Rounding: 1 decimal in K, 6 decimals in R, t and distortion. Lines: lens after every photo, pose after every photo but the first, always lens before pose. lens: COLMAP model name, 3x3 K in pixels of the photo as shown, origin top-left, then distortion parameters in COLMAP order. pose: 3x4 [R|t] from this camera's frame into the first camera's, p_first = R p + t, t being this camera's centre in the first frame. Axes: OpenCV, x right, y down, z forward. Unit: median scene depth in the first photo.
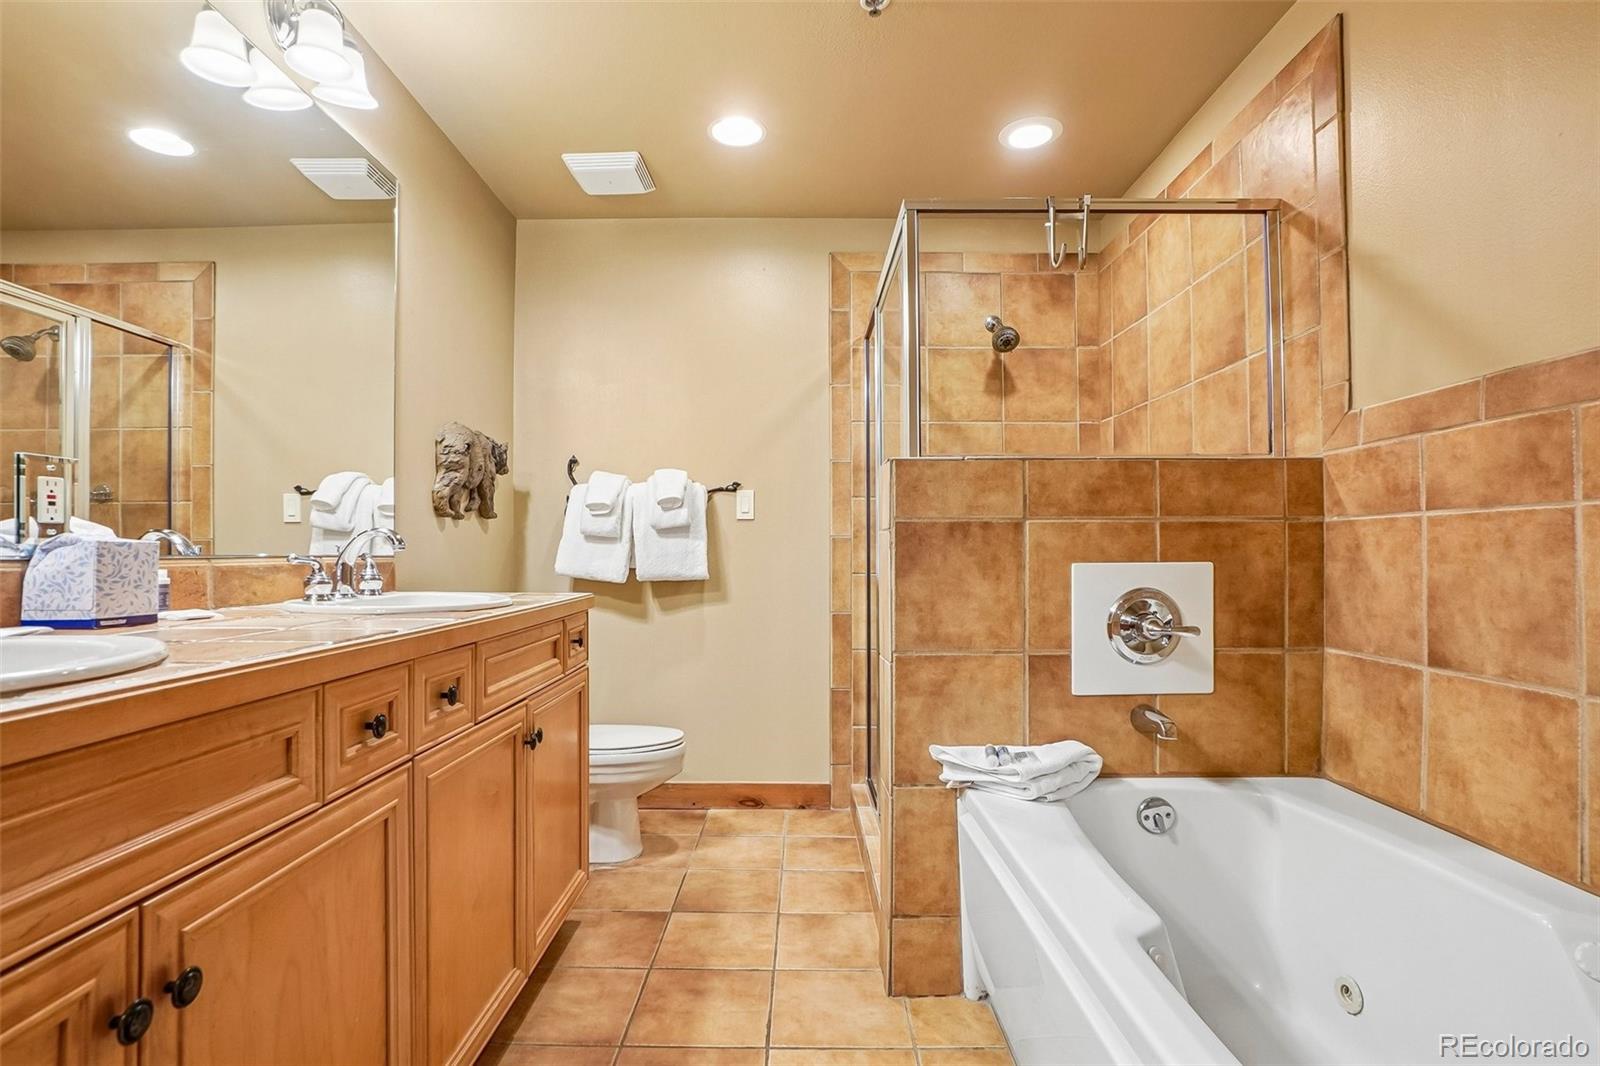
lens RADIAL K [[789.2, 0, 793.0], [0, 789.2, 528.8], [0, 0, 1]] dist [-0.053947, 0.024413]
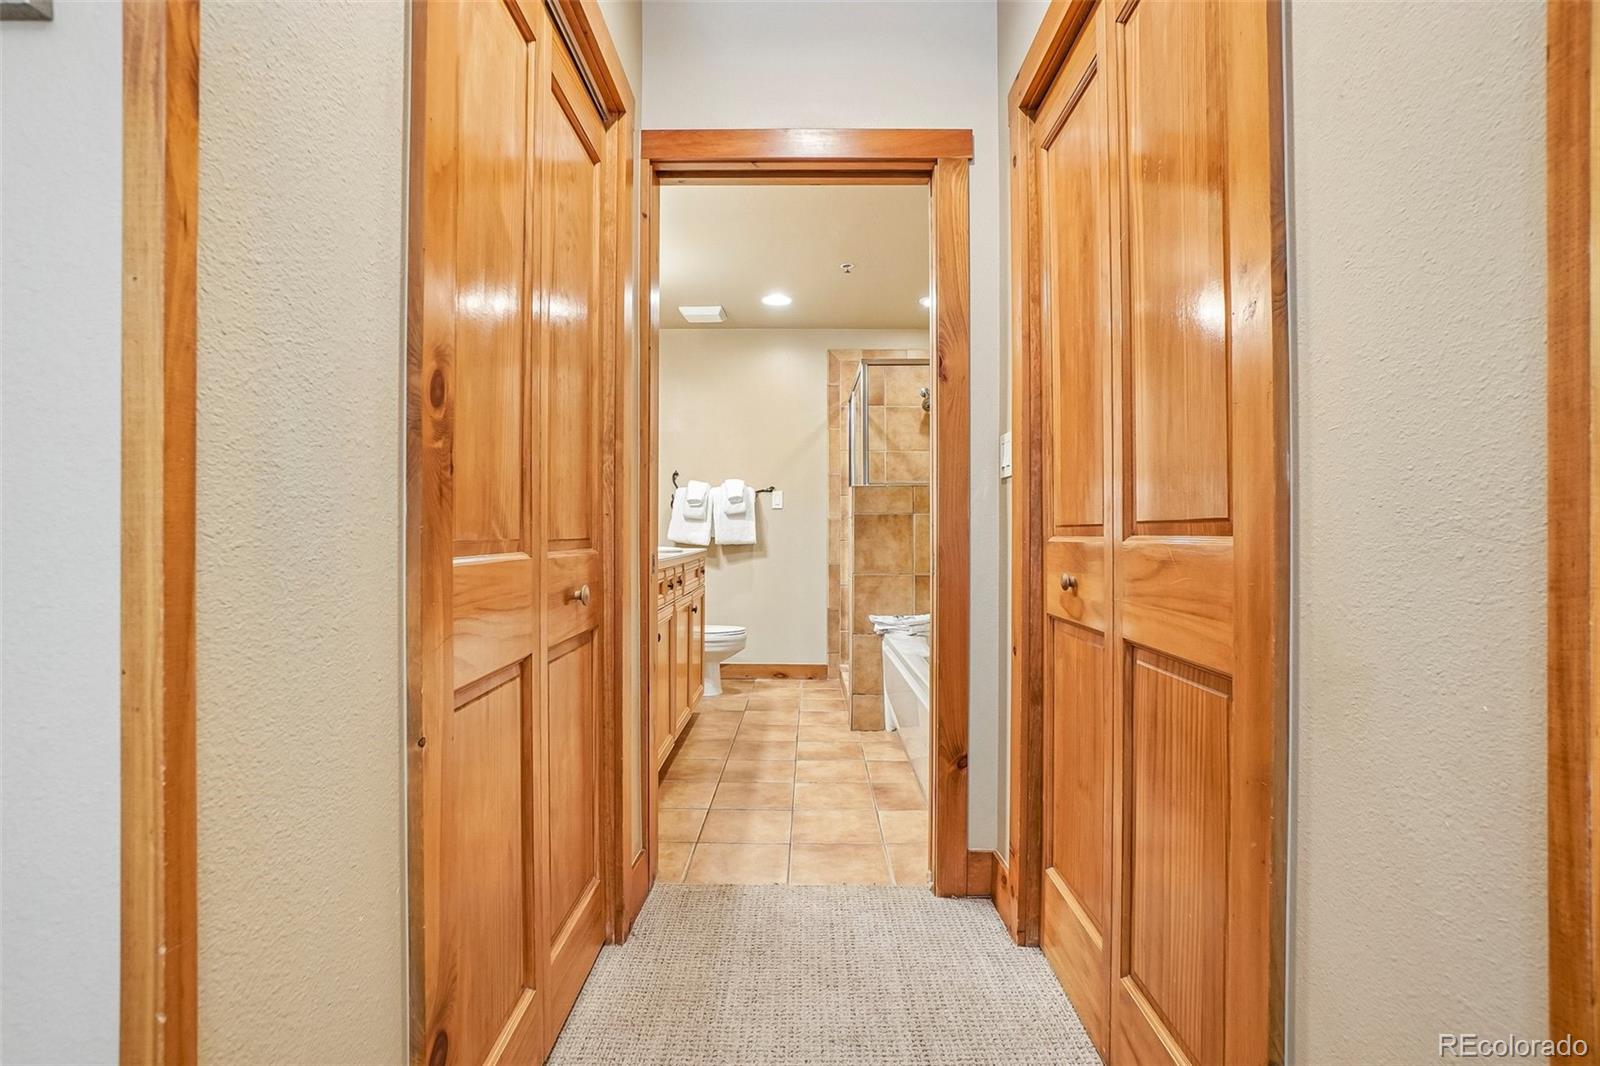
lens RADIAL K [[780.8, 0, 796.2], [0, 780.8, 508.8], [0, 0, 1]] dist [-0.052867, 0.023781]
pose [[0.999990, 0.001421, -0.004203, -0.020090], [-0.001398, 0.999984, 0.005530, -0.031338], [0.004211, -0.005524, 0.999976, -1.021819]]
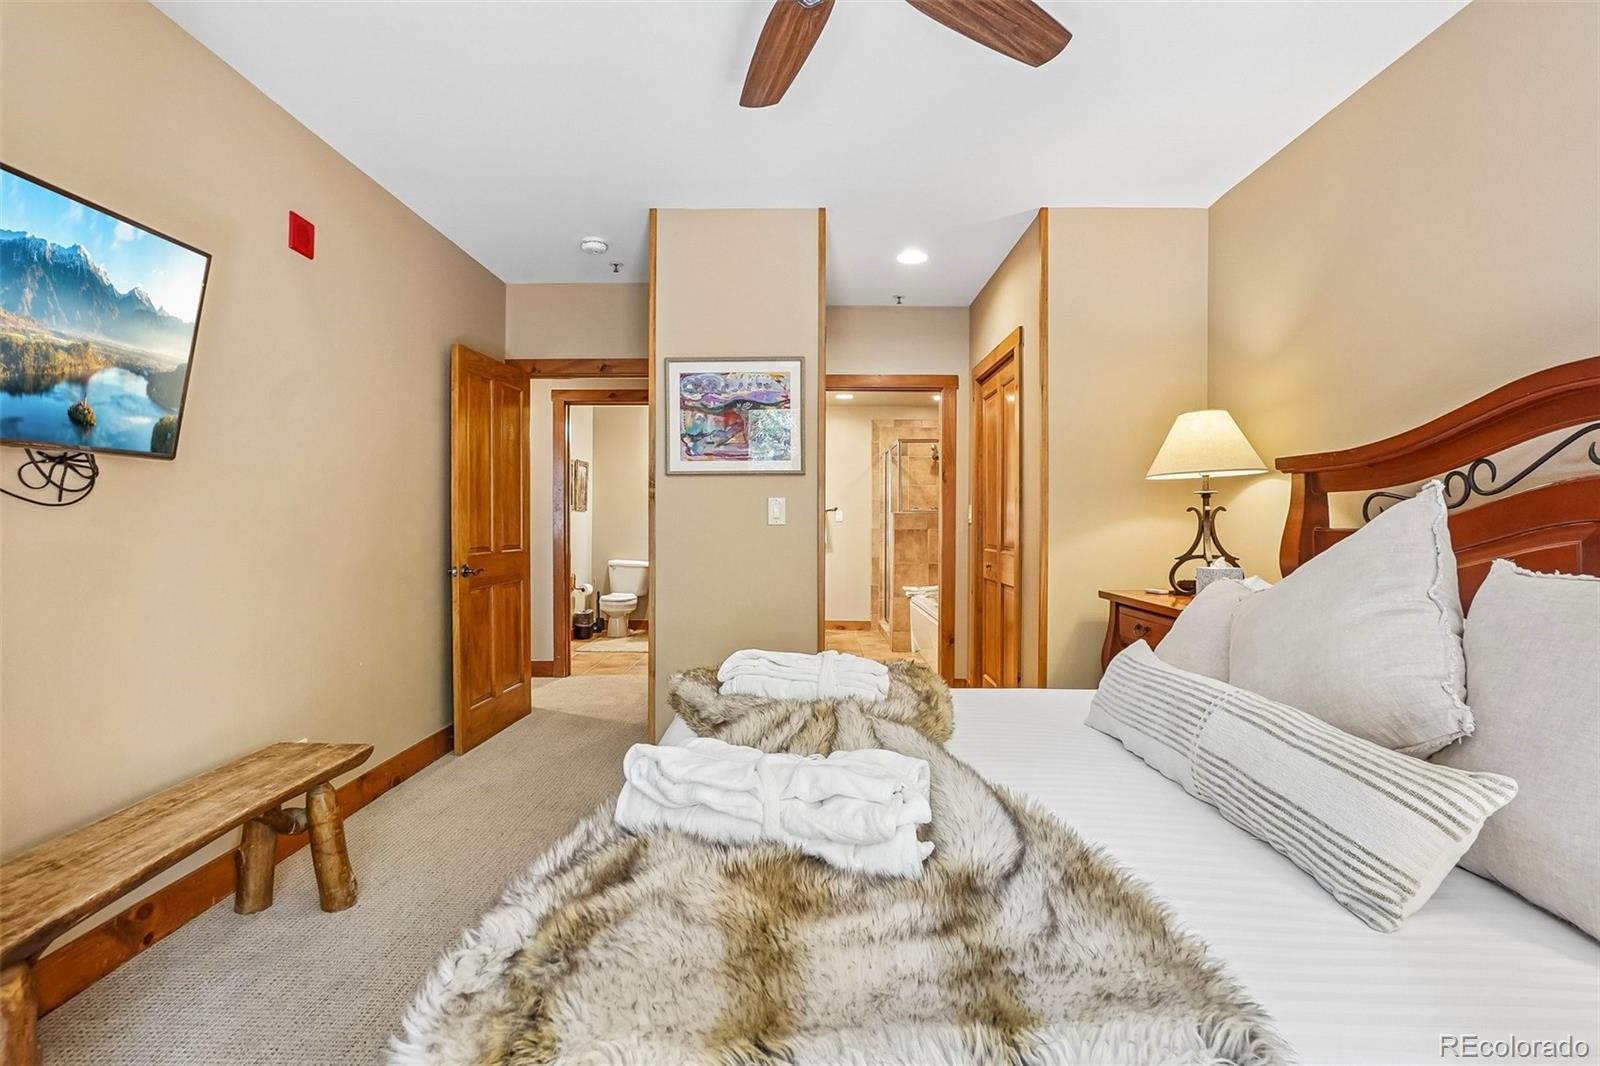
lens RADIAL K [[780.8, 0, 796.2], [0, 780.8, 508.8], [0, 0, 1]] dist [-0.052867, 0.023781]
pose [[0.999955, 0.006553, -0.006904, -0.283405], [-0.006438, 0.999841, 0.016611, -0.146766], [0.007011, -0.016565, 0.999838, -2.454645]]
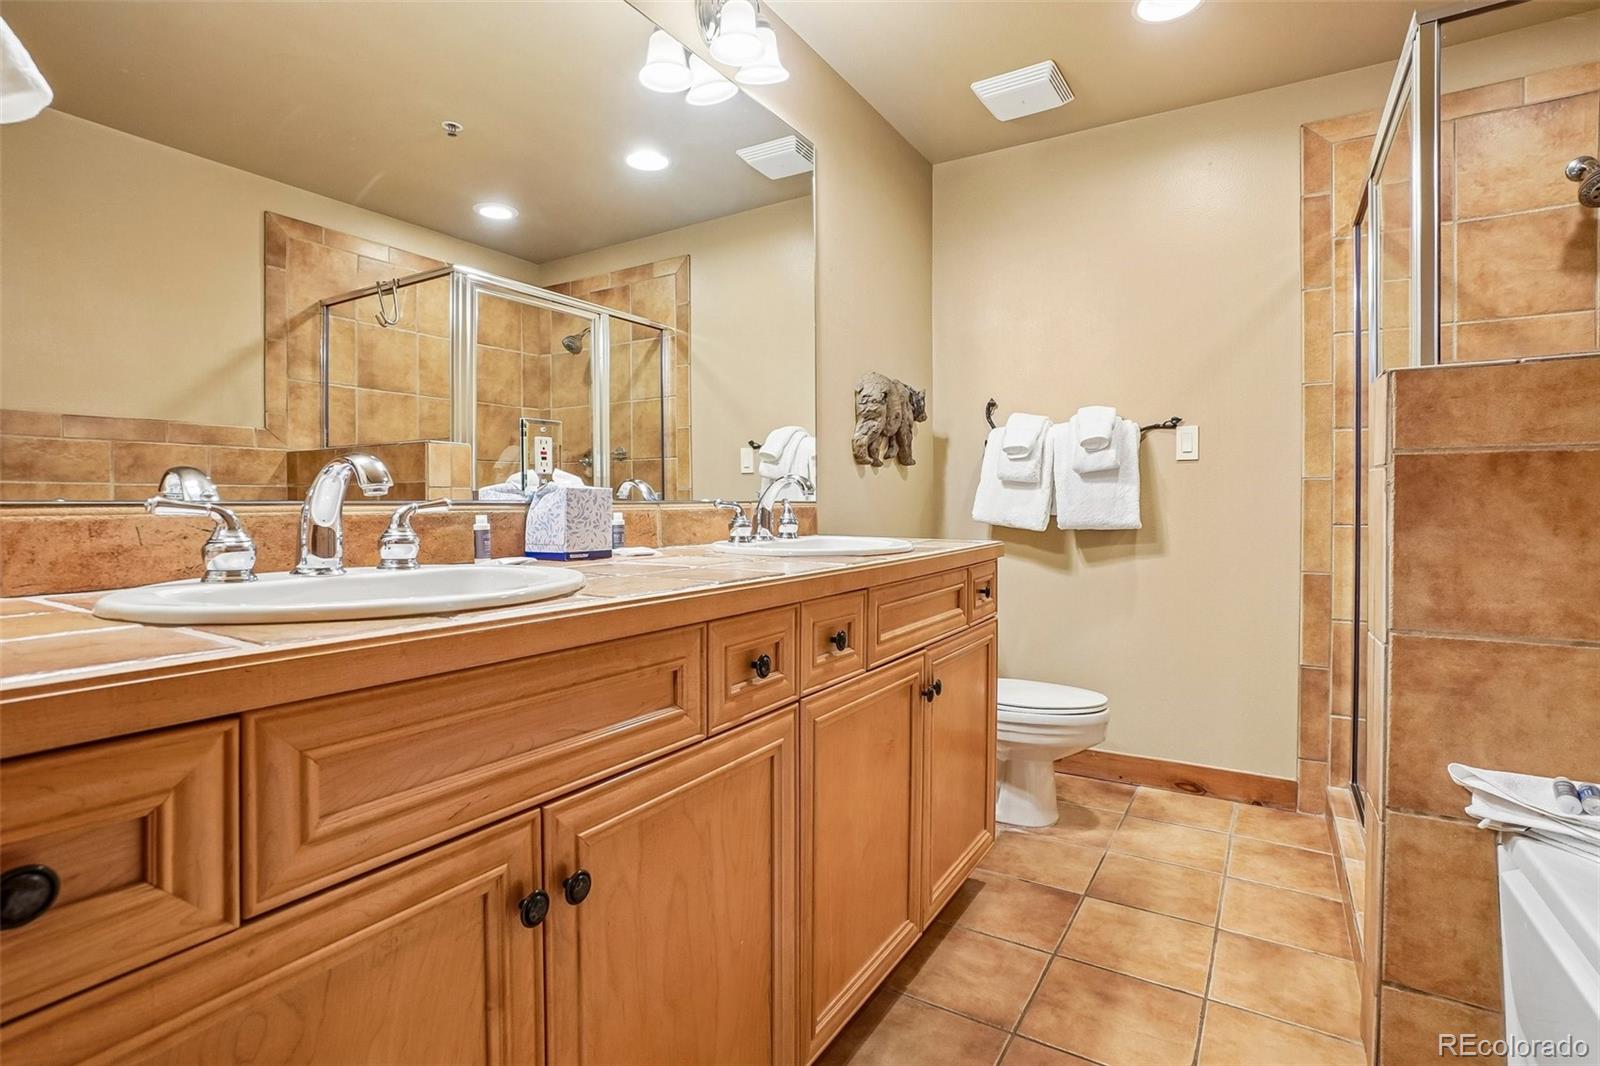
lens RADIAL K [[780.8, 0, 796.2], [0, 780.8, 508.8], [0, 0, 1]] dist [-0.052867, 0.023781]
pose [[0.854398, 0.005206, -0.519593, 0.019076], [0.015874, 0.999222, 0.036113, 0.005928], [0.519377, -0.039103, 0.853650, 0.085131]]
